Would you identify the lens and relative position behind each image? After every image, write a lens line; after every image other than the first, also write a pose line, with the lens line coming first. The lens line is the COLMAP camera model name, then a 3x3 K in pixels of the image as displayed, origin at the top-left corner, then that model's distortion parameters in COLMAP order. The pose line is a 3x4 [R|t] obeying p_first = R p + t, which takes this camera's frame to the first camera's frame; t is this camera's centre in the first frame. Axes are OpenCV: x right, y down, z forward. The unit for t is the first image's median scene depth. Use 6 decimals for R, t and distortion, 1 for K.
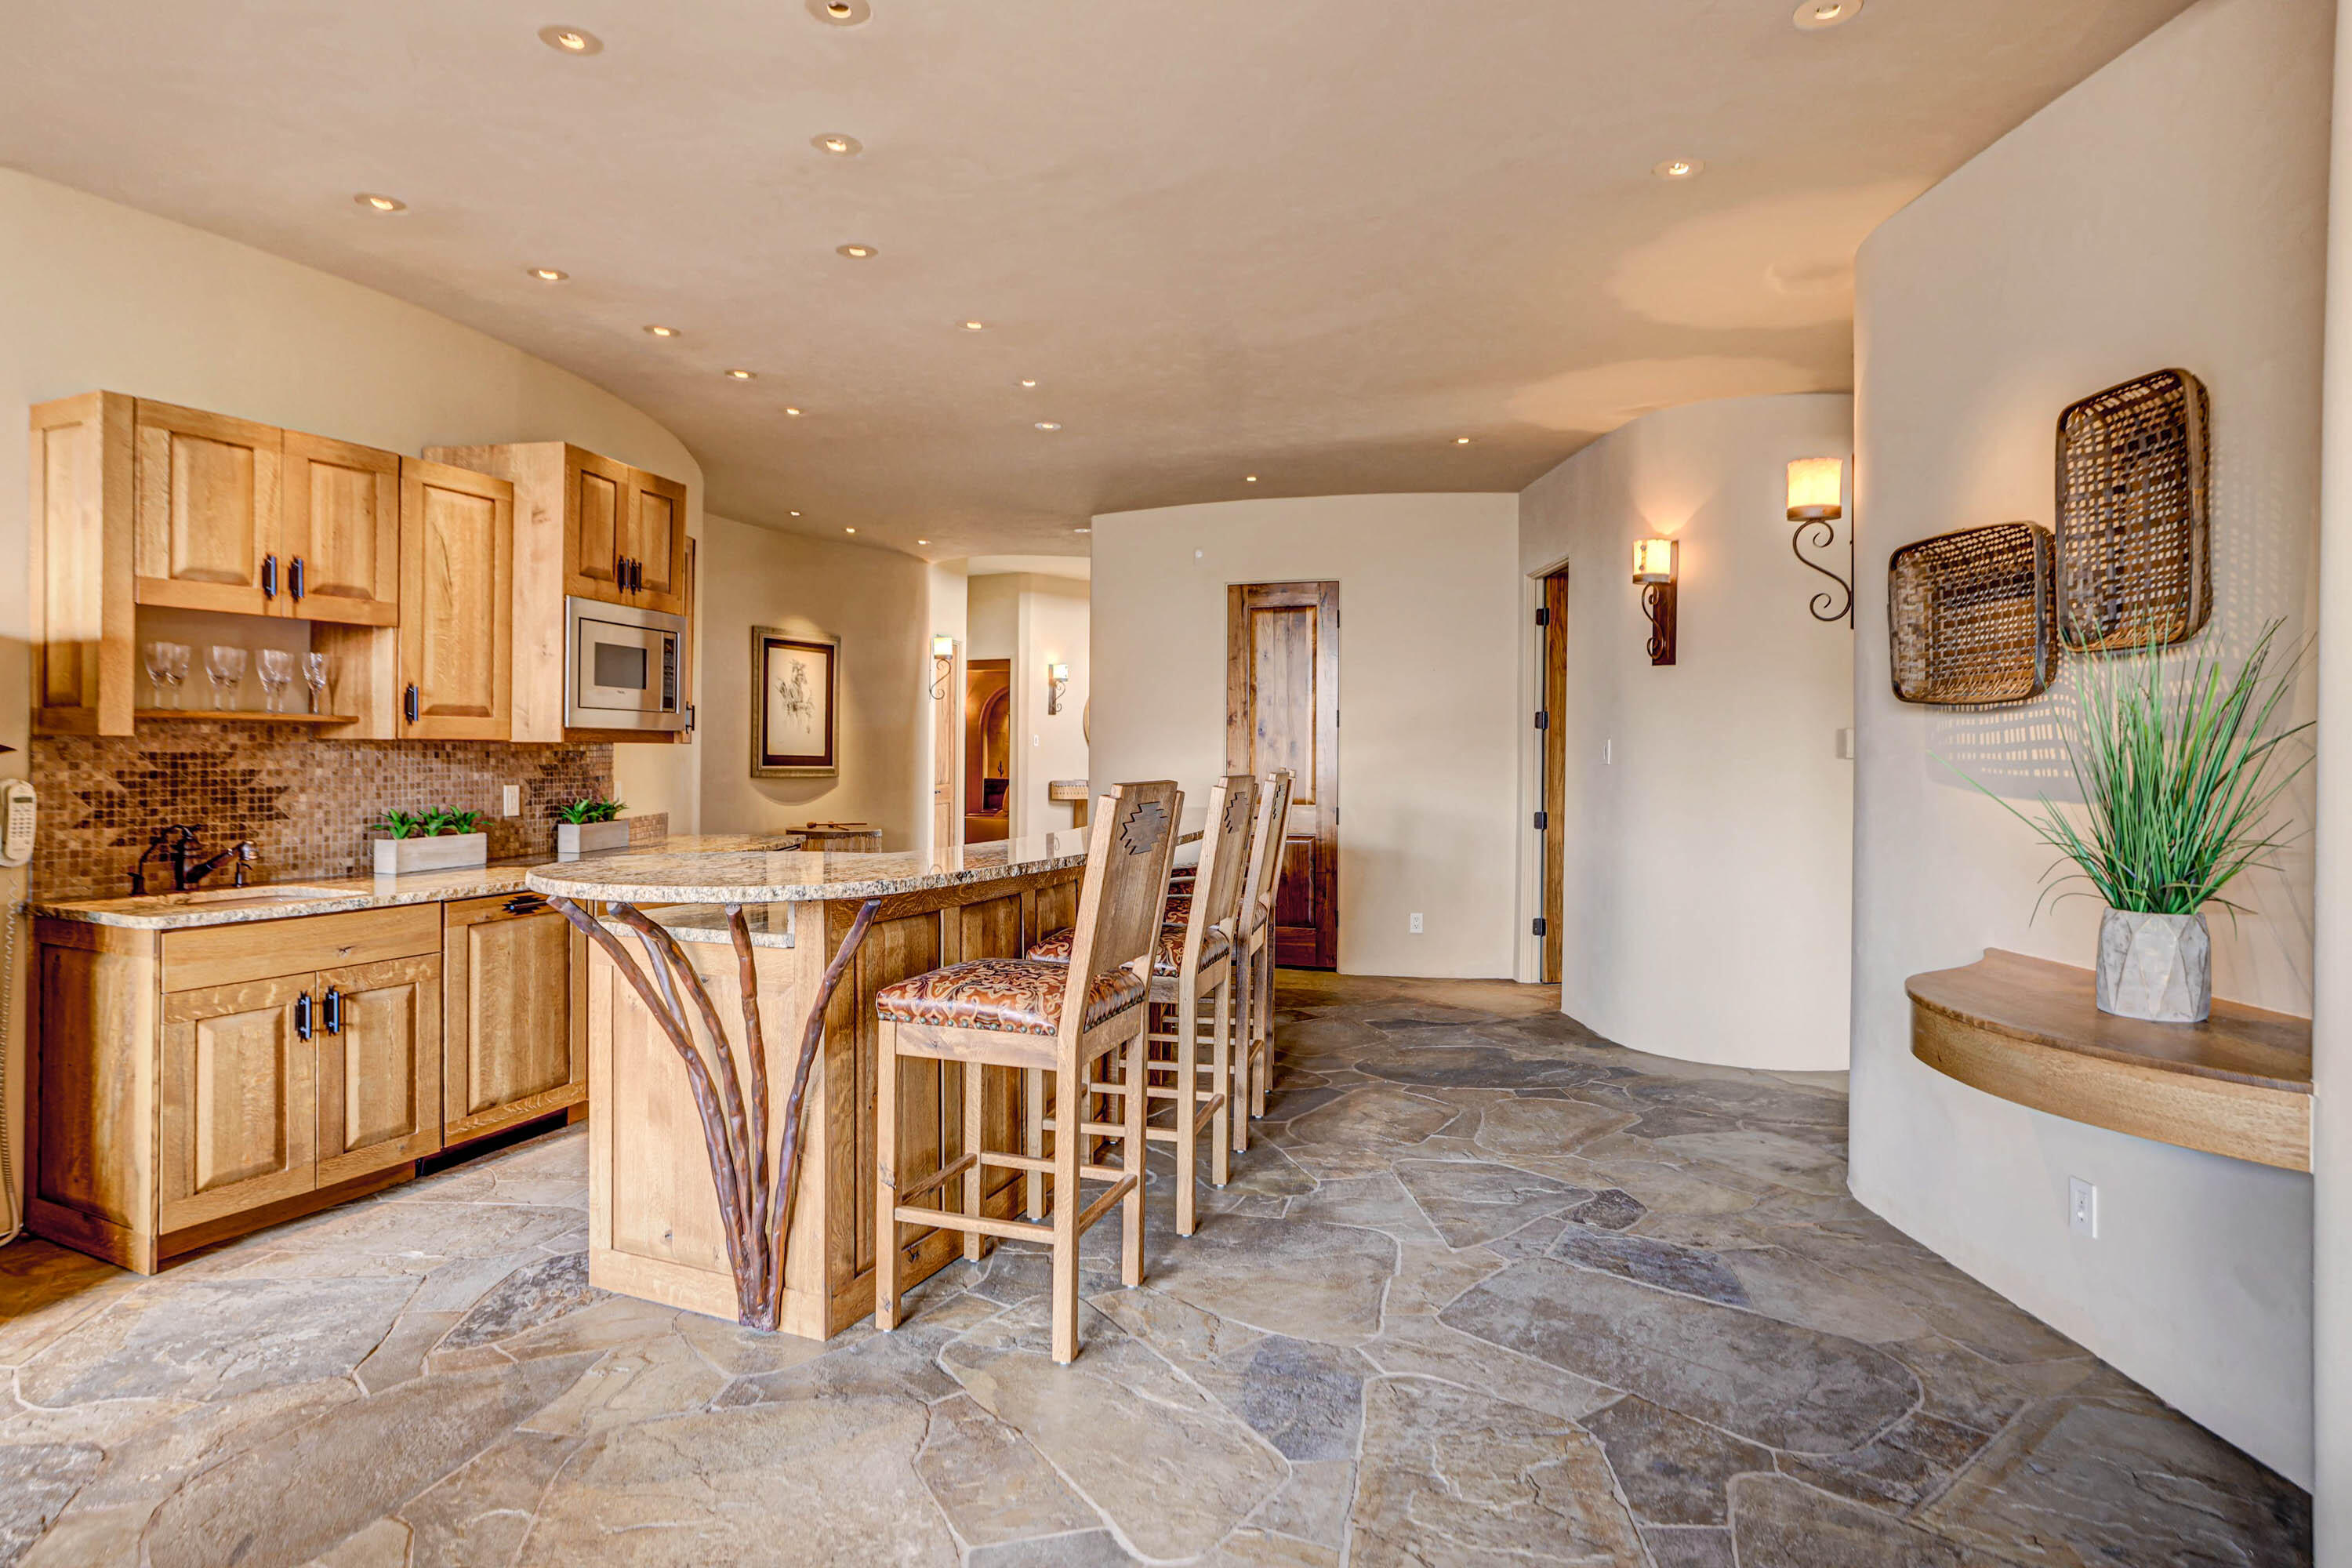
lens RADIAL K [[1449.5, 0, 1172.4], [0, 1449.5, 775.0], [0, 0, 1]] dist [0.001432, 0.015995]
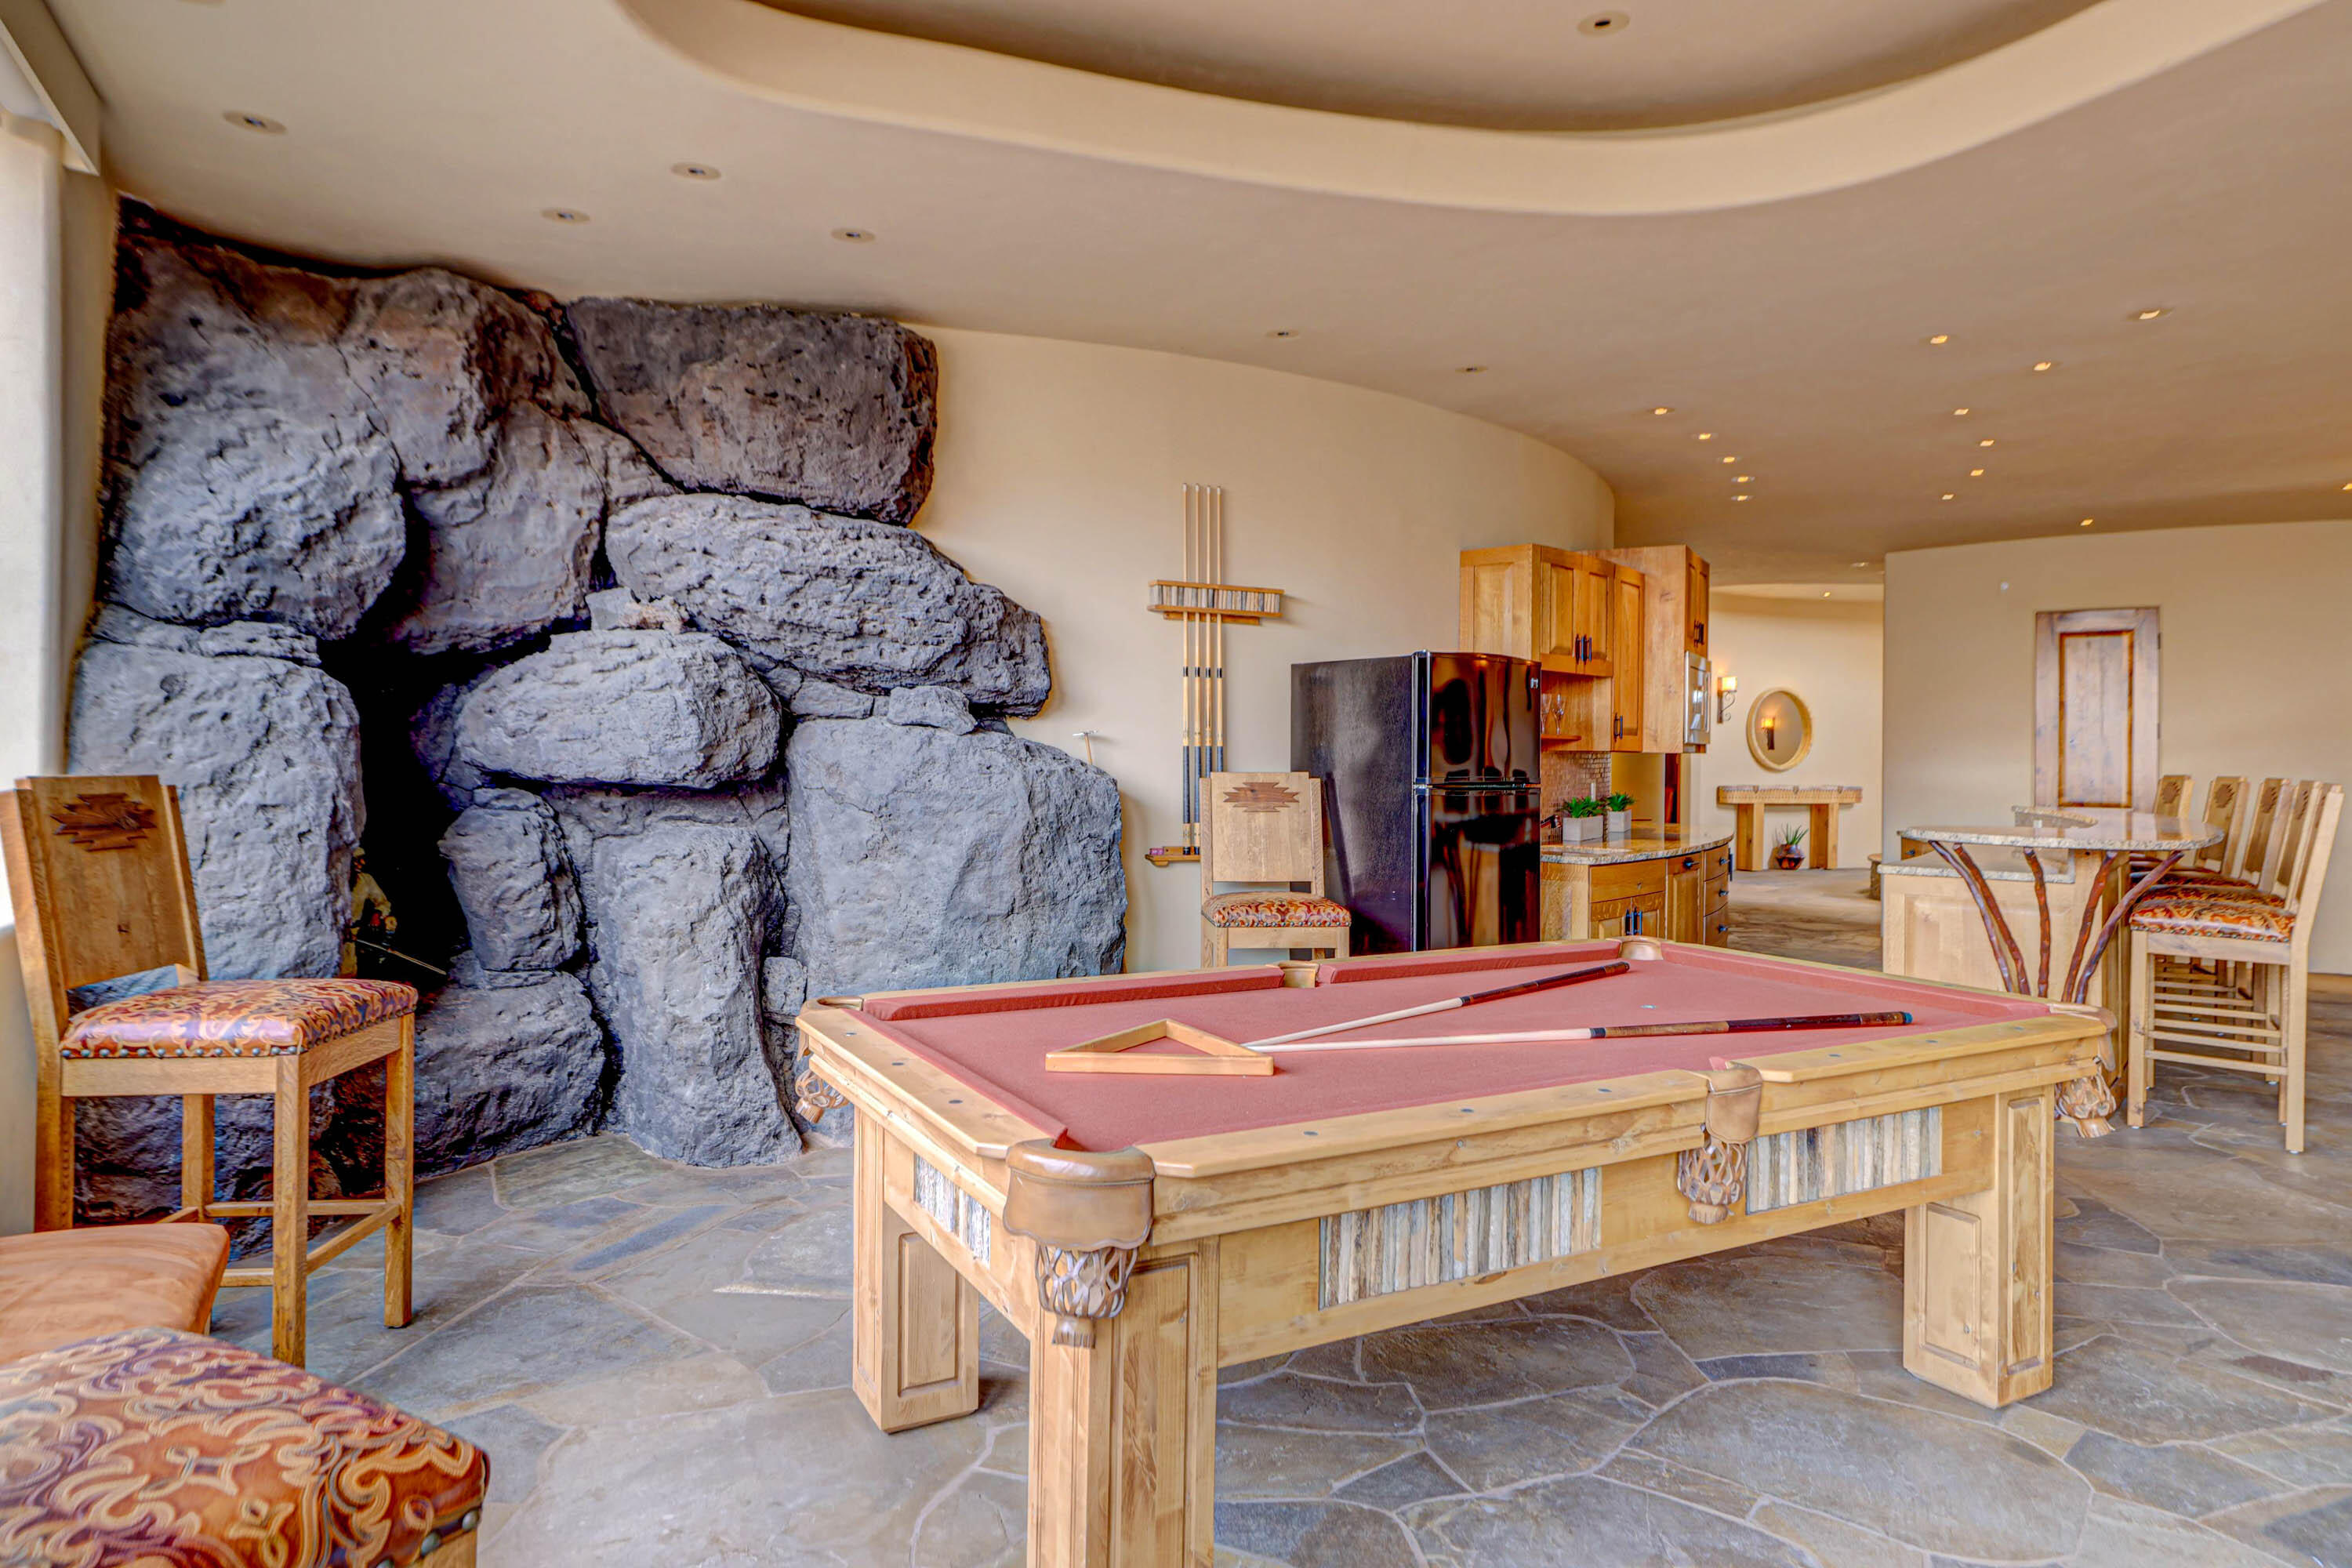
lens RADIAL K [[1449.5, 0, 1187.0], [0, 1449.5, 766.2], [0, 0, 1]] dist [0.001432, 0.015995]
pose [[0.948952, 0.006813, -0.315347, -0.477403], [-0.009832, 0.999920, -0.007985, 0.008250], [0.315268, 0.010677, 0.948943, -0.582112]]
